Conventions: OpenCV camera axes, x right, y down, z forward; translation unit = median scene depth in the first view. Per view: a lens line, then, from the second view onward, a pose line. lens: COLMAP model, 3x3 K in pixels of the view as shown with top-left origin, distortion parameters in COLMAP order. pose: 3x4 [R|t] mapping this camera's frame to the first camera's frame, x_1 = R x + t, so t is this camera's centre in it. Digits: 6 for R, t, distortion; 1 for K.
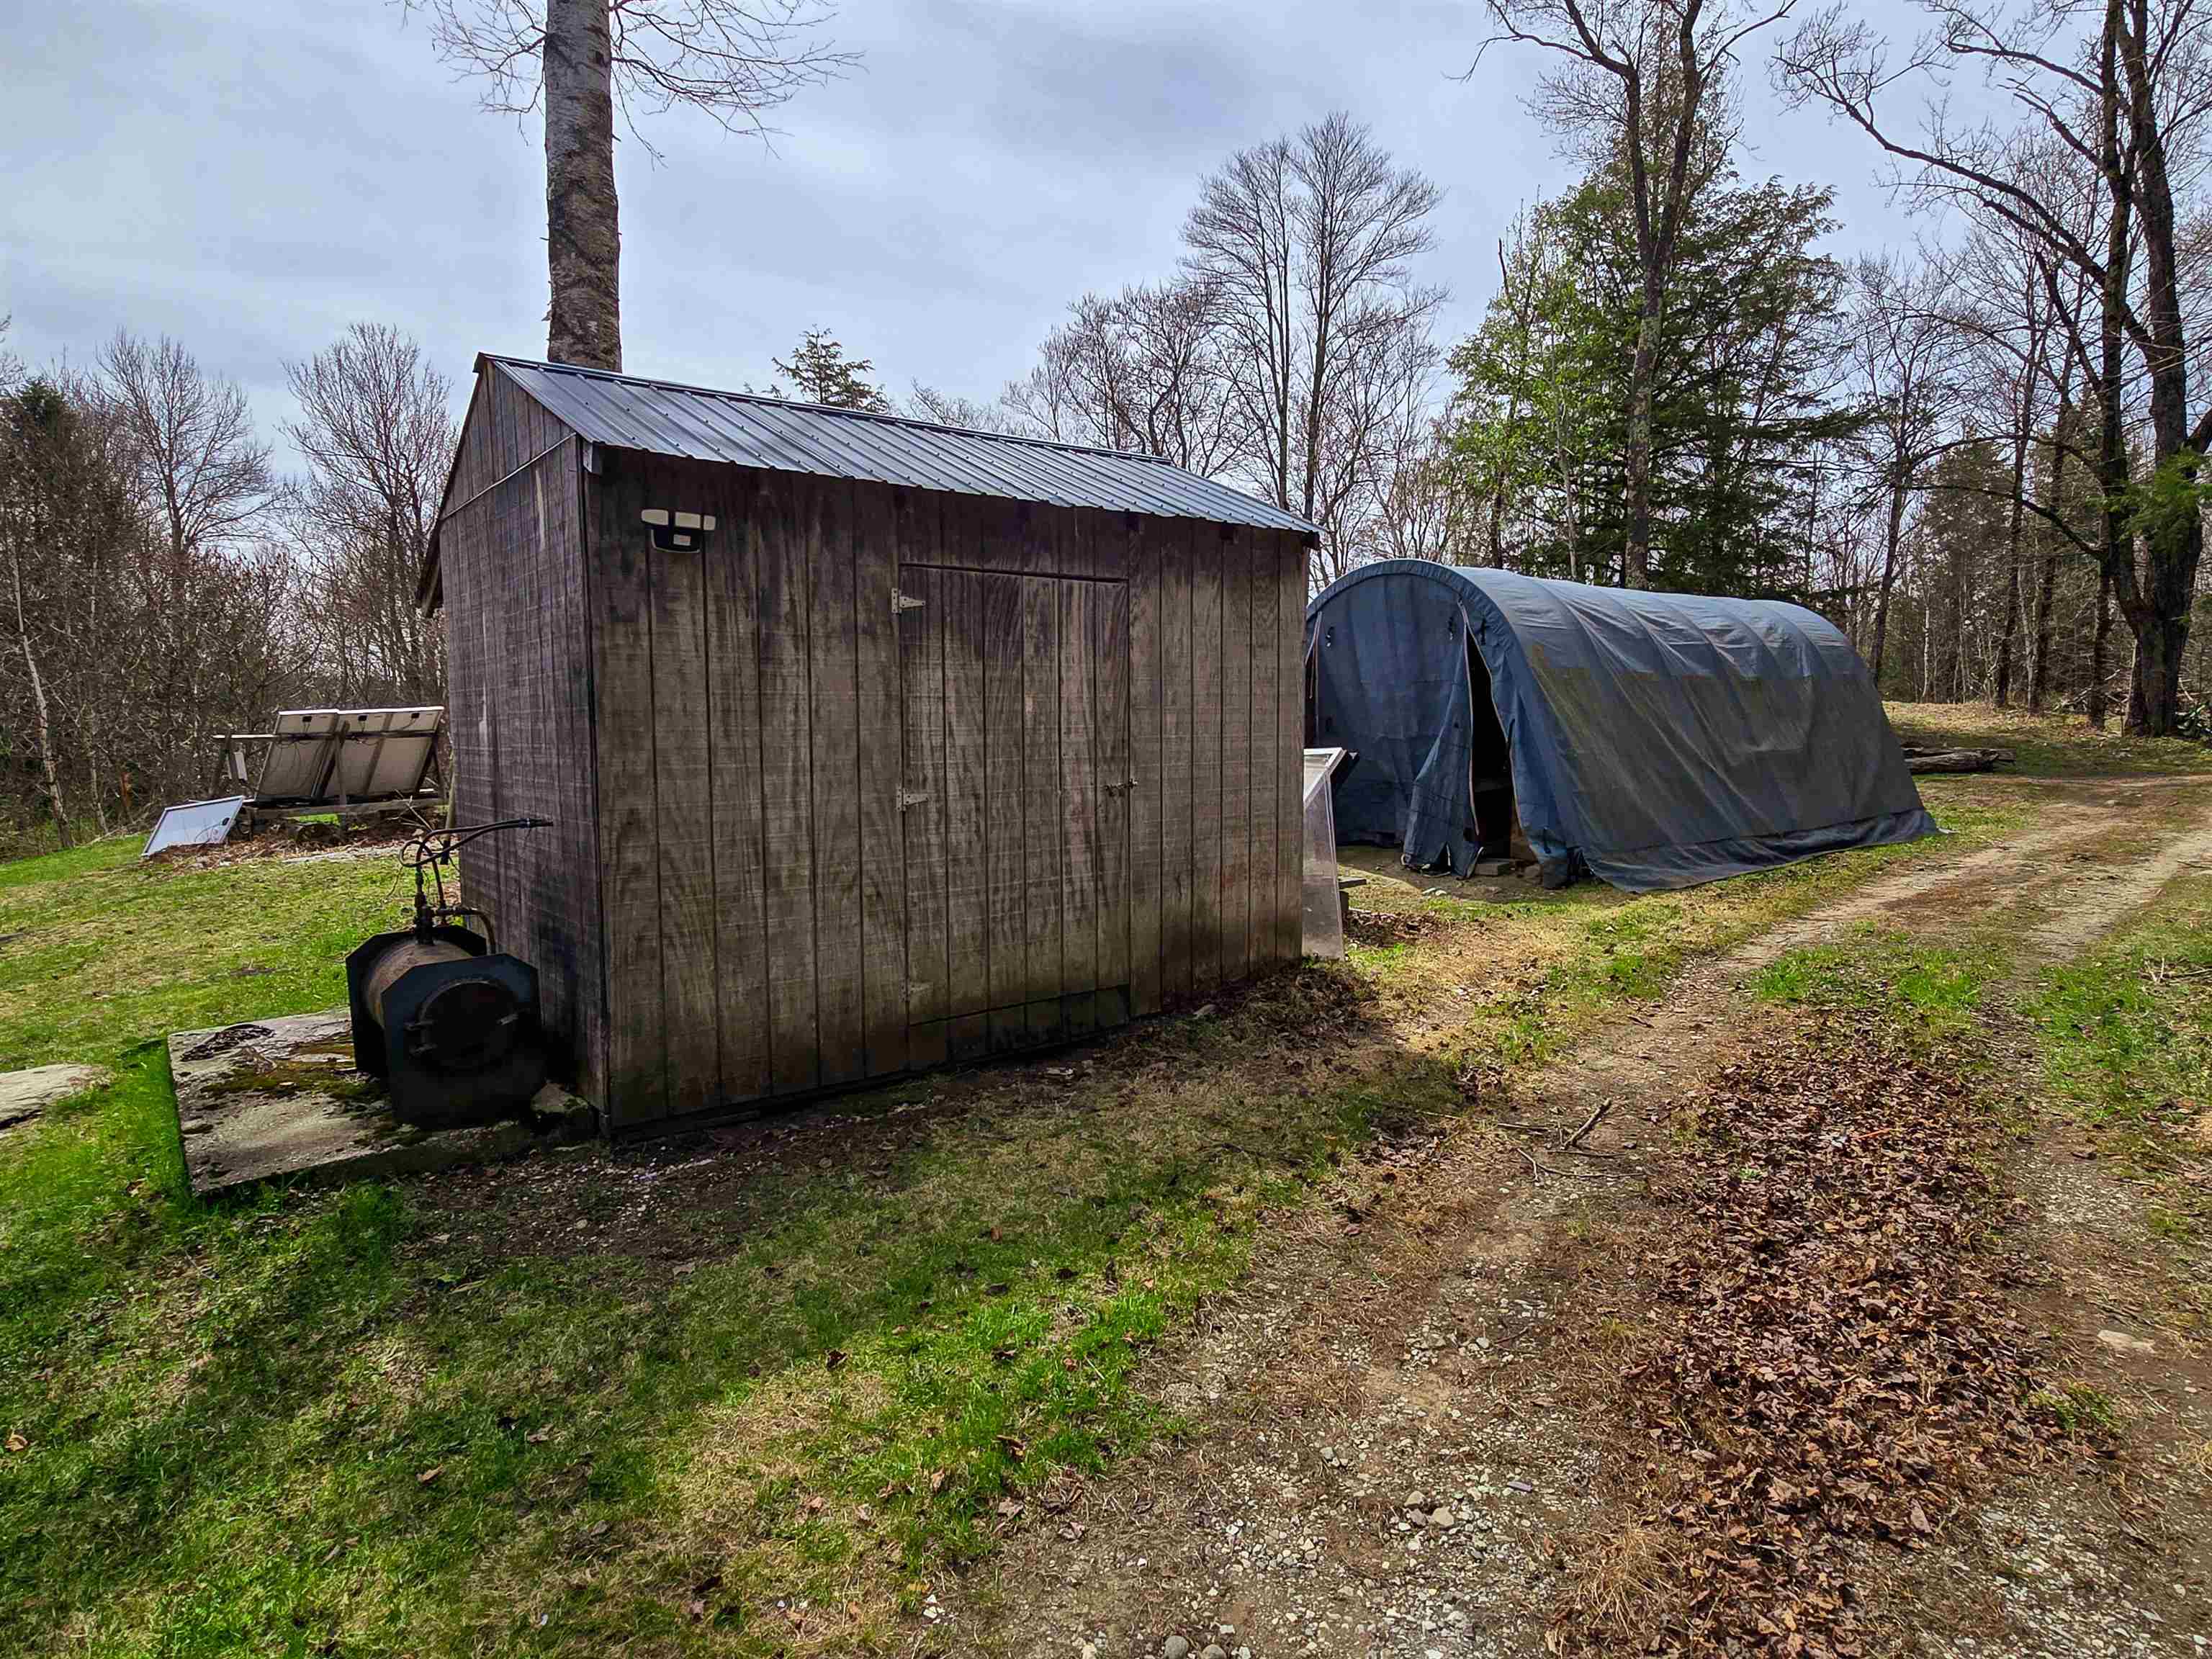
lens RADIAL K [[1271.3, 0, 1106.6], [0, 1271.3, 878.9], [0, 0, 1]] dist [0.024760, 0.001230]
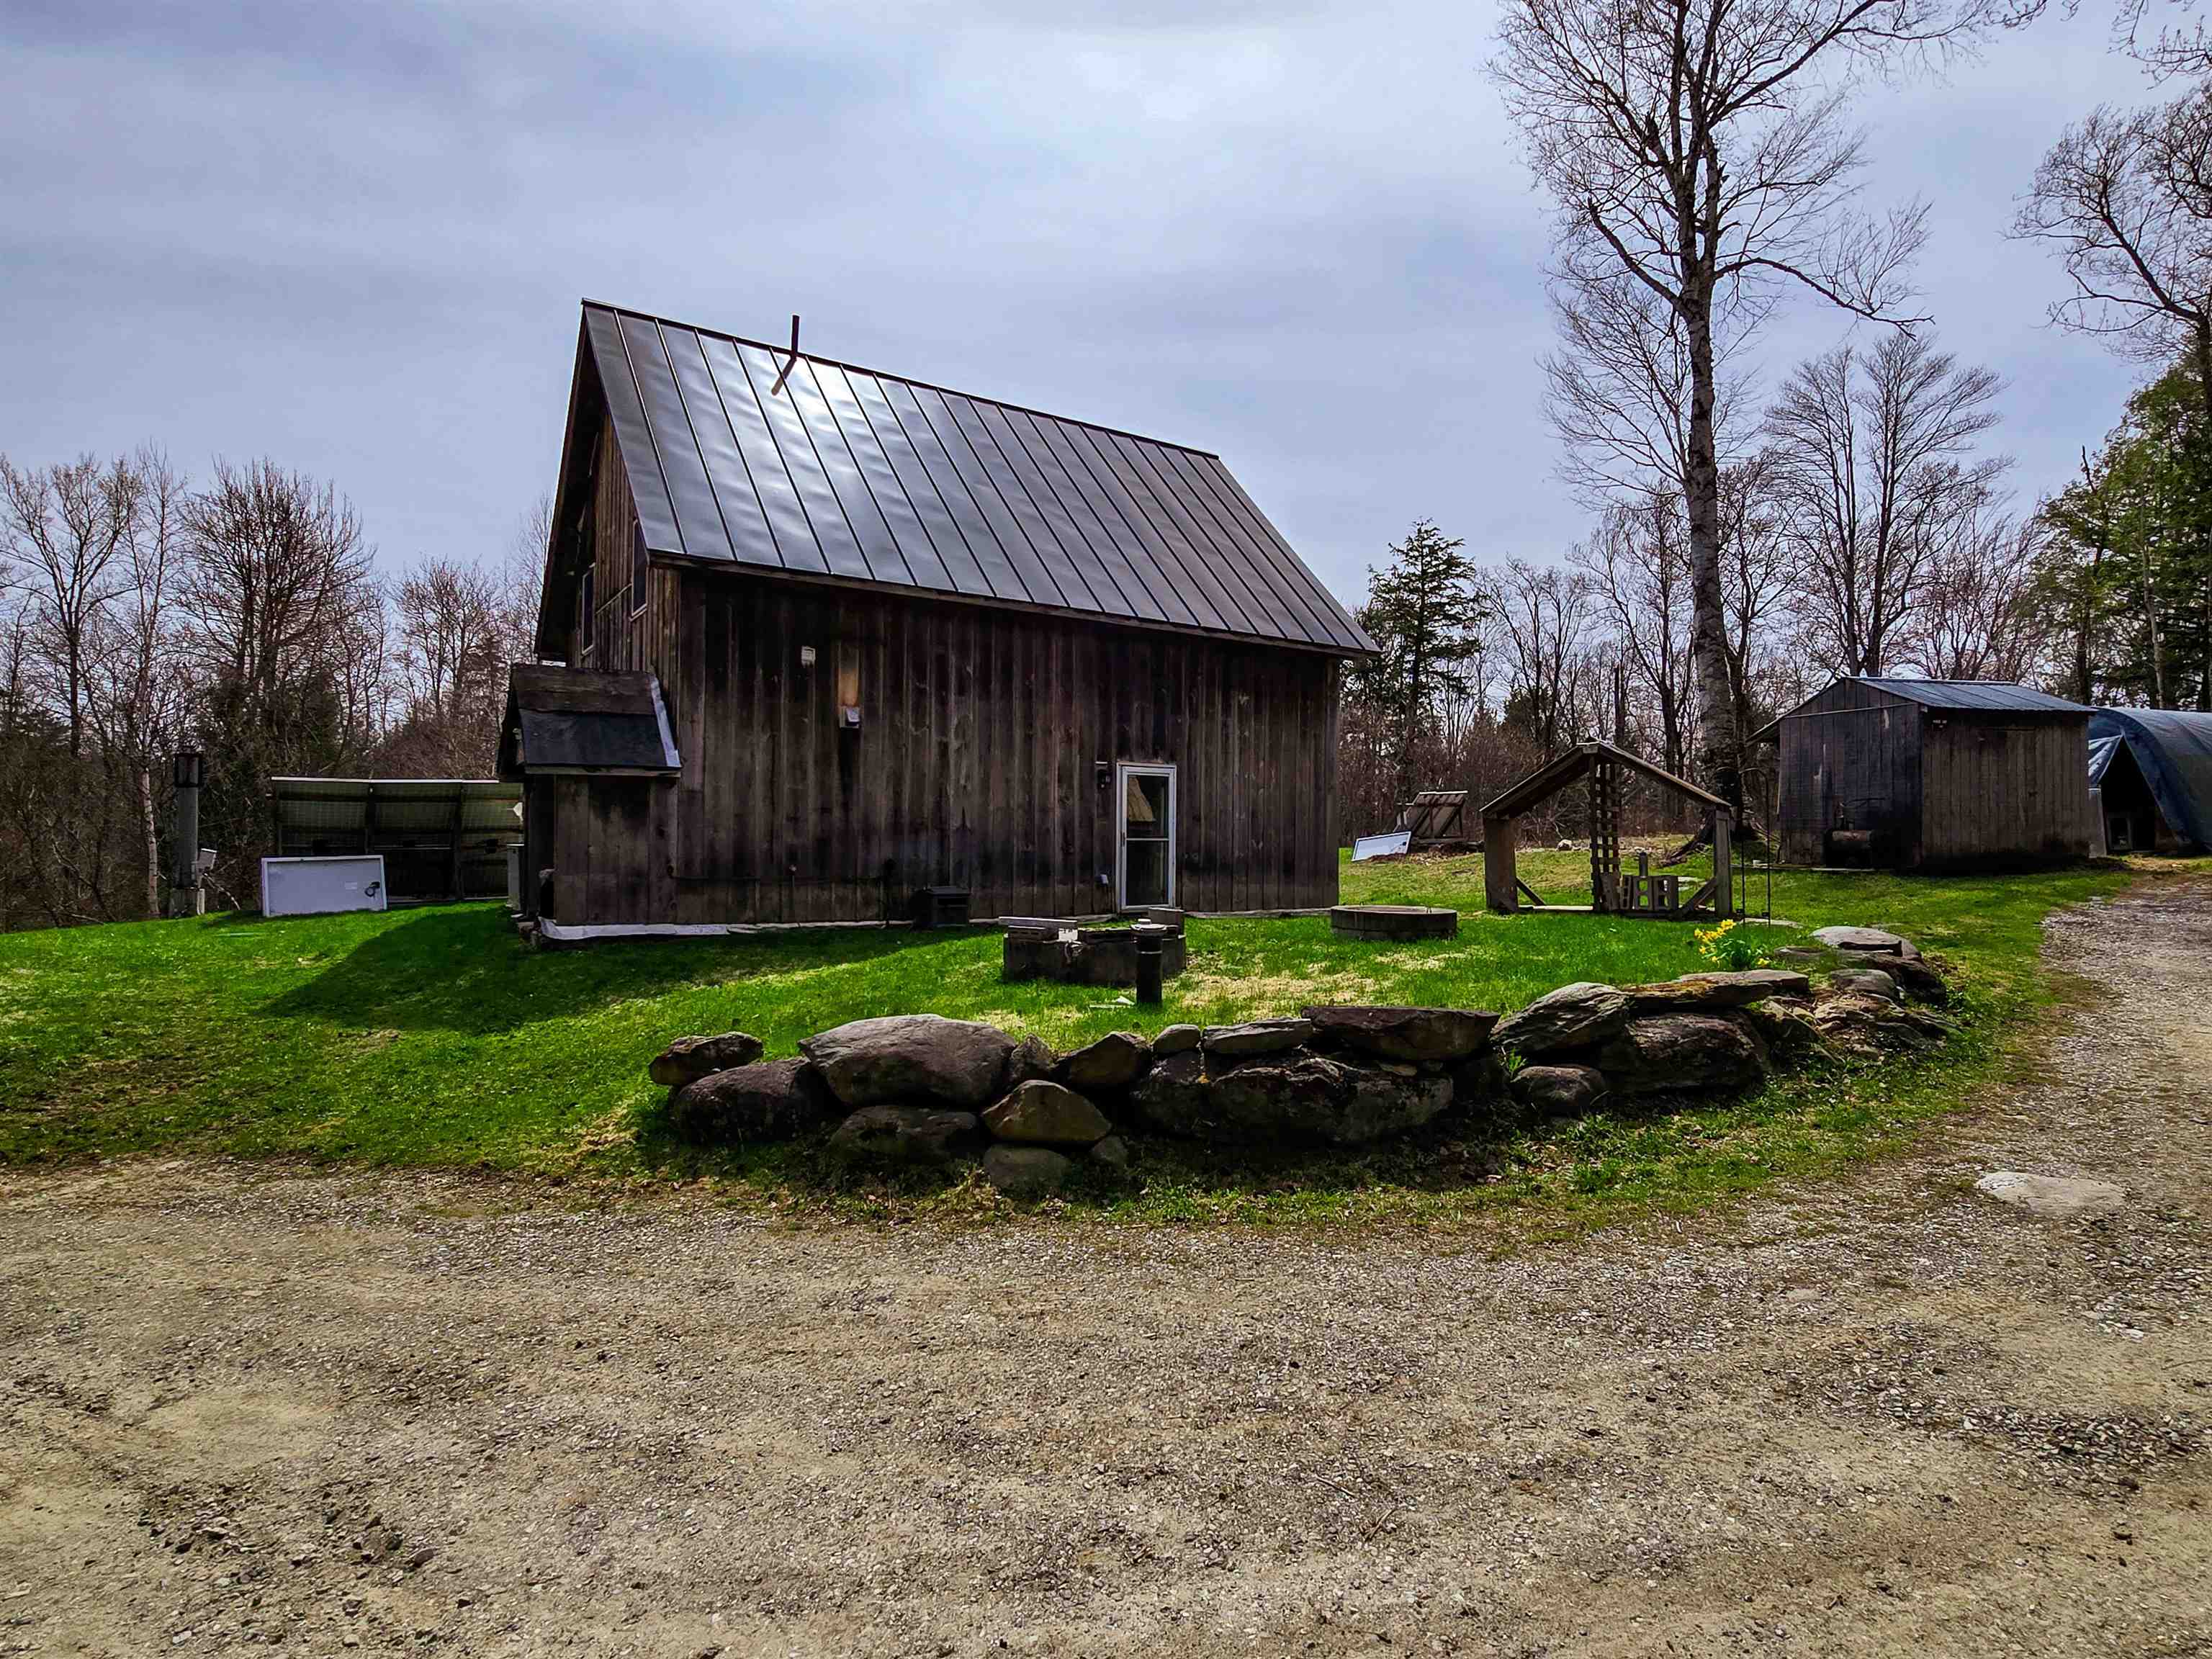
lens RADIAL K [[1271.3, 0, 1106.6], [0, 1271.3, 878.9], [0, 0, 1]] dist [0.024760, 0.001230]
pose [[0.950088, 0.008863, -0.311856, -0.191223], [-0.036281, 0.995953, -0.082226, 0.079321], [0.309865, 0.089436, 0.946565, -0.444229]]
